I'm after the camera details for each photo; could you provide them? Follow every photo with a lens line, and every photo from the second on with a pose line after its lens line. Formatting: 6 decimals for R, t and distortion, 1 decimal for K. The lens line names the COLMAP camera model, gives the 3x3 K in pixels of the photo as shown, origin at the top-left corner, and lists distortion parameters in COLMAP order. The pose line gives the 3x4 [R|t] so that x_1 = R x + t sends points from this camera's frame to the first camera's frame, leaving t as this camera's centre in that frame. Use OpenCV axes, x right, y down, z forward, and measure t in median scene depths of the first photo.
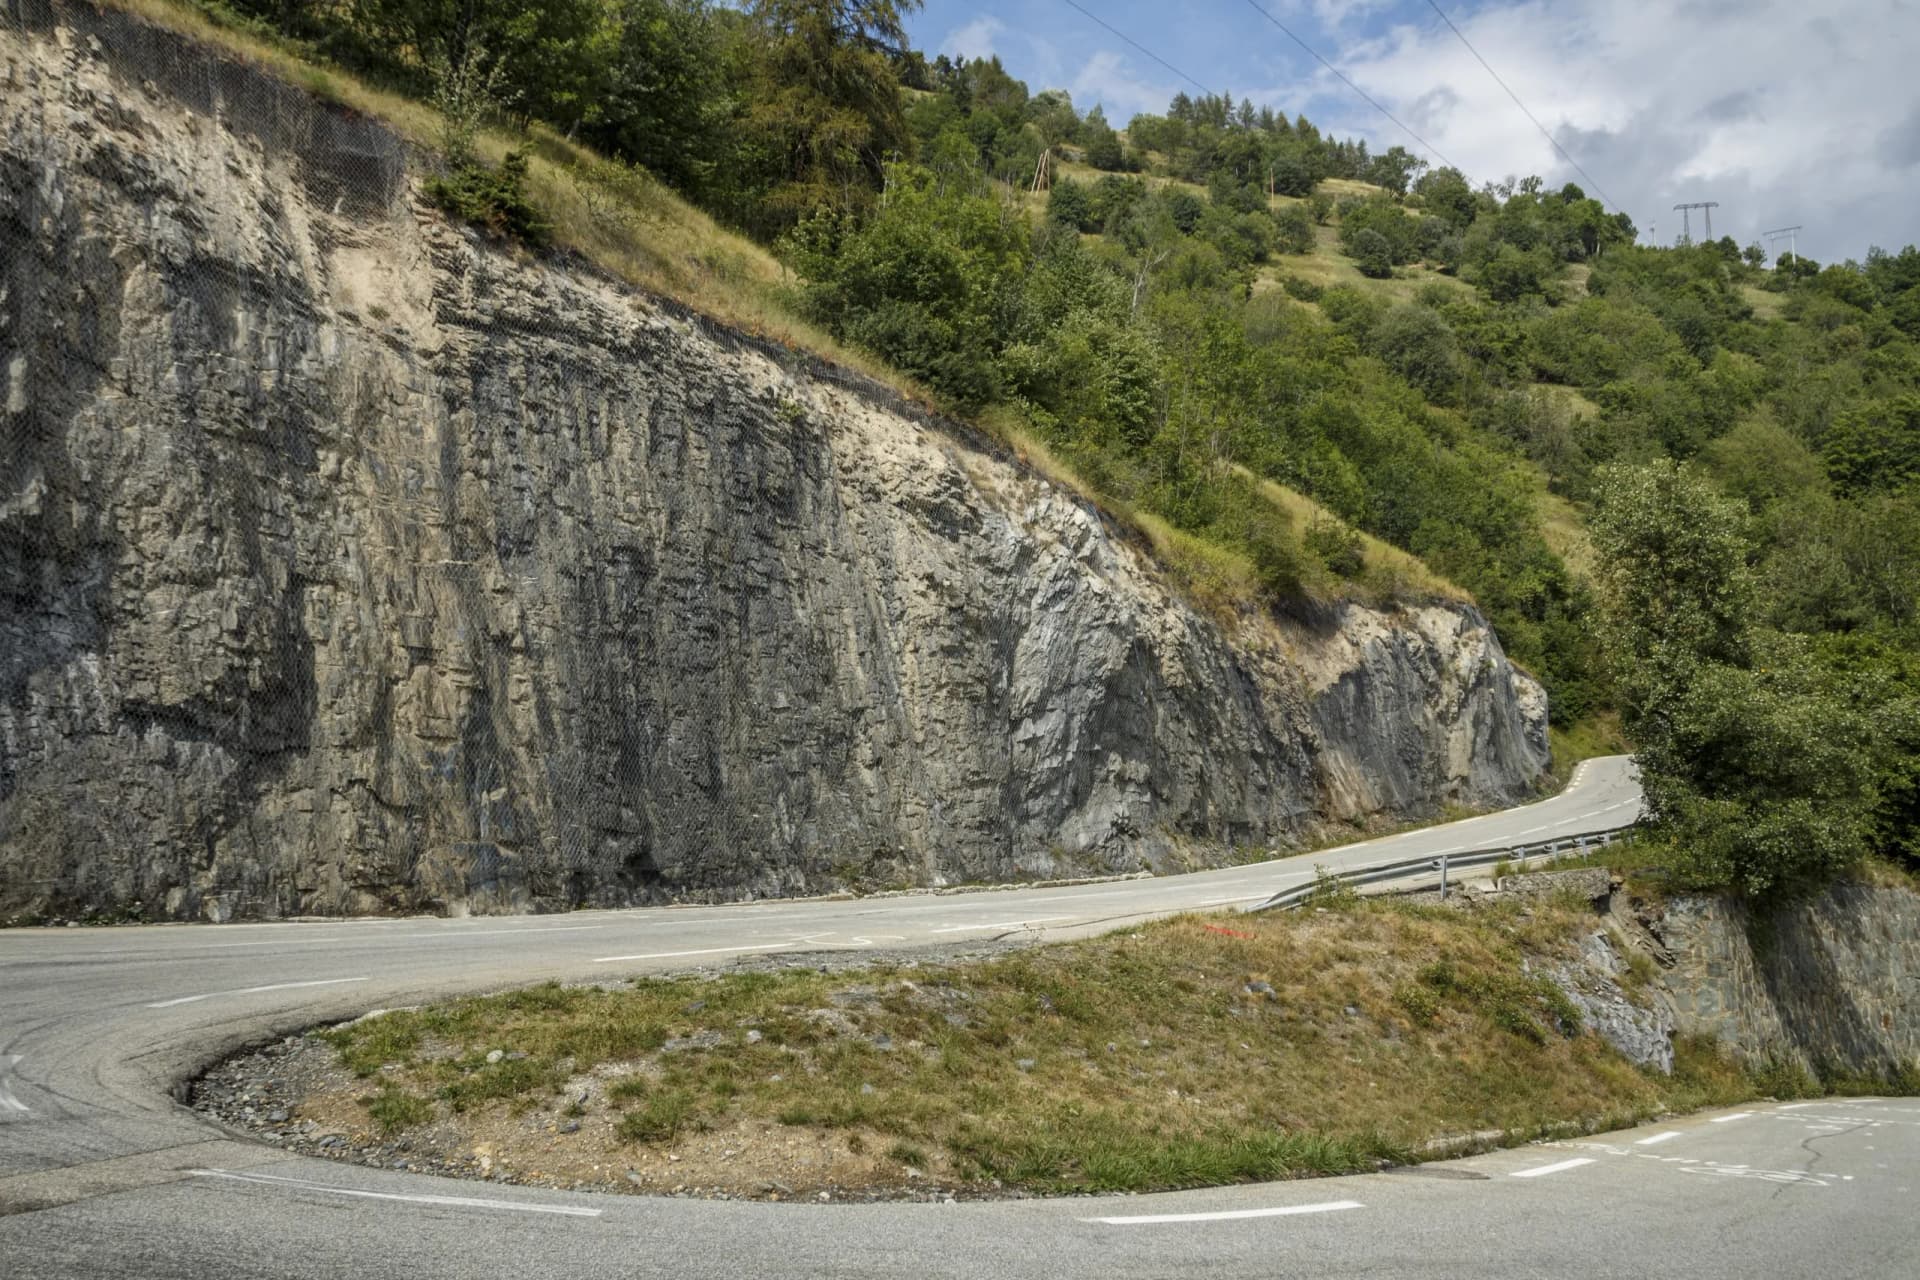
lens RADIAL K [[1629.1, 0, 960.0], [0, 1629.1, 640.0], [0, 0, 1]] dist [0.031926, -0.036919]
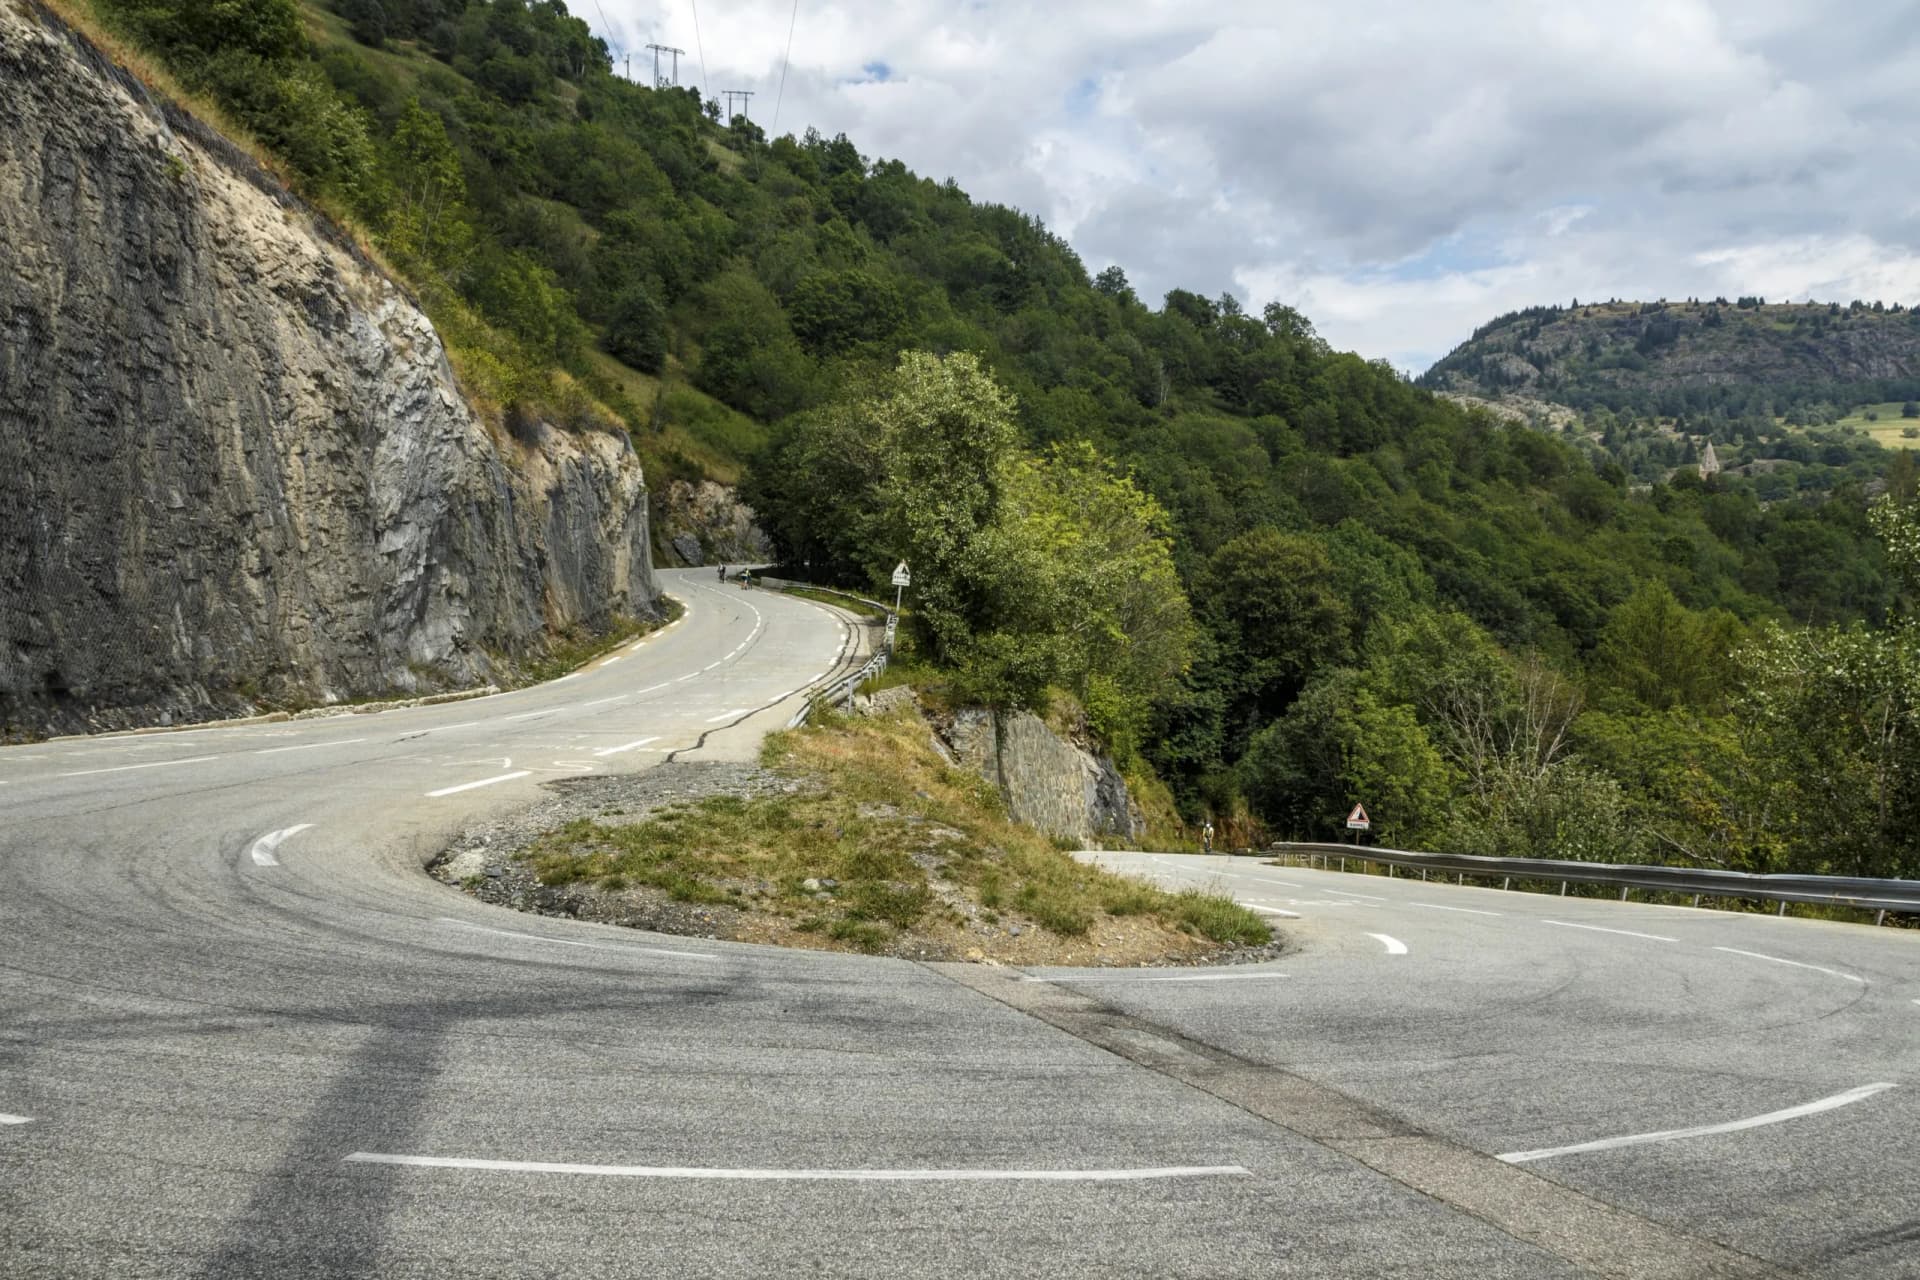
lens RADIAL K [[1629.1, 0, 960.0], [0, 1629.1, 640.0], [0, 0, 1]] dist [0.031926, -0.036919]
pose [[0.787824, 0.020062, 0.615573, -0.304384], [-0.097401, 0.990951, 0.092359, -0.010851], [-0.608150, -0.132720, 0.782649, 0.019692]]
